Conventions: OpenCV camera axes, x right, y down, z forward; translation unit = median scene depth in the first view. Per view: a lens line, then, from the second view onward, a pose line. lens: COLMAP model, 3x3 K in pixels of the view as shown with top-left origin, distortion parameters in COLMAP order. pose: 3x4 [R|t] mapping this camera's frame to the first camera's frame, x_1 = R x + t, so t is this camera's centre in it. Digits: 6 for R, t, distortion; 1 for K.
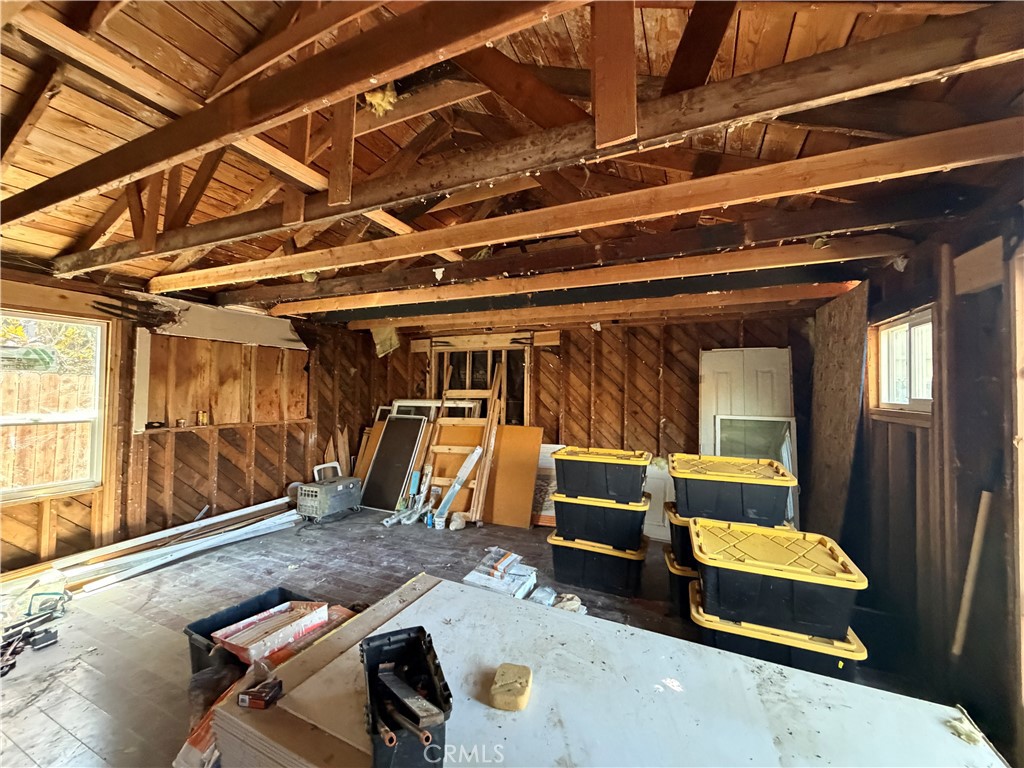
lens RADIAL K [[406.8, 0, 507.1], [0, 406.8, 383.9], [0, 0, 1]] dist [-0.000303, -0.001325]
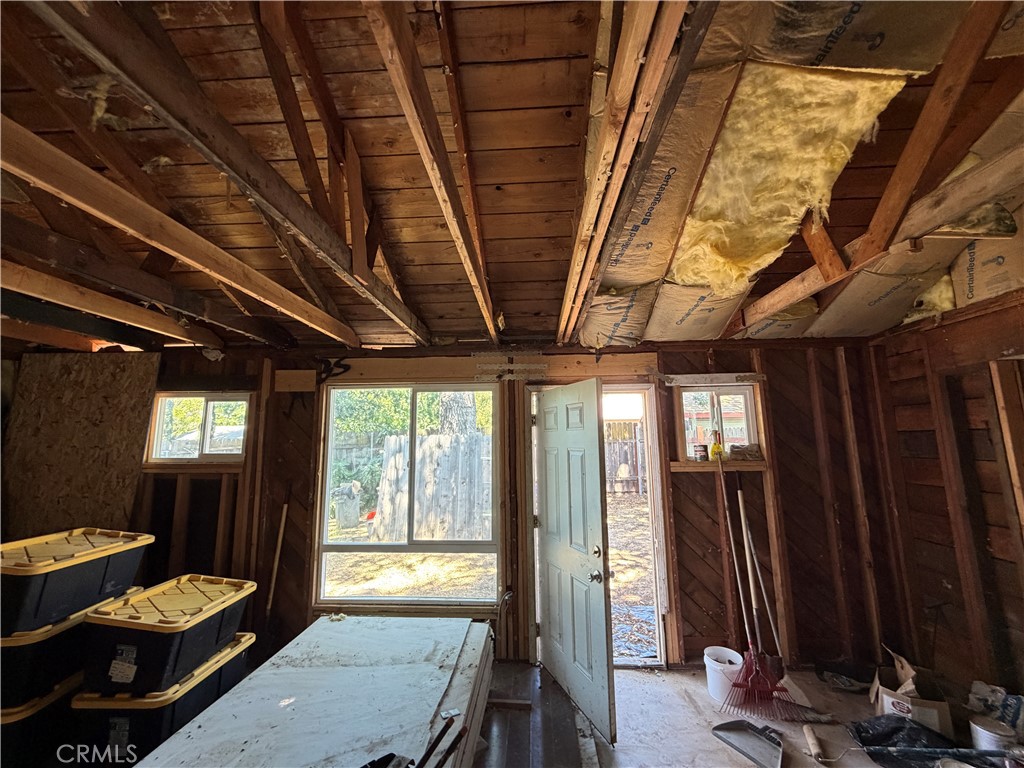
lens RADIAL K [[406.8, 0, 508.8], [0, 406.8, 381.4], [0, 0, 1]] dist [-0.000303, -0.001325]
pose [[-0.366878, 0.127042, 0.921553, -0.855005], [-0.014006, 0.989764, -0.142021, -0.030899], [-0.930164, -0.065012, -0.361343, 0.710225]]
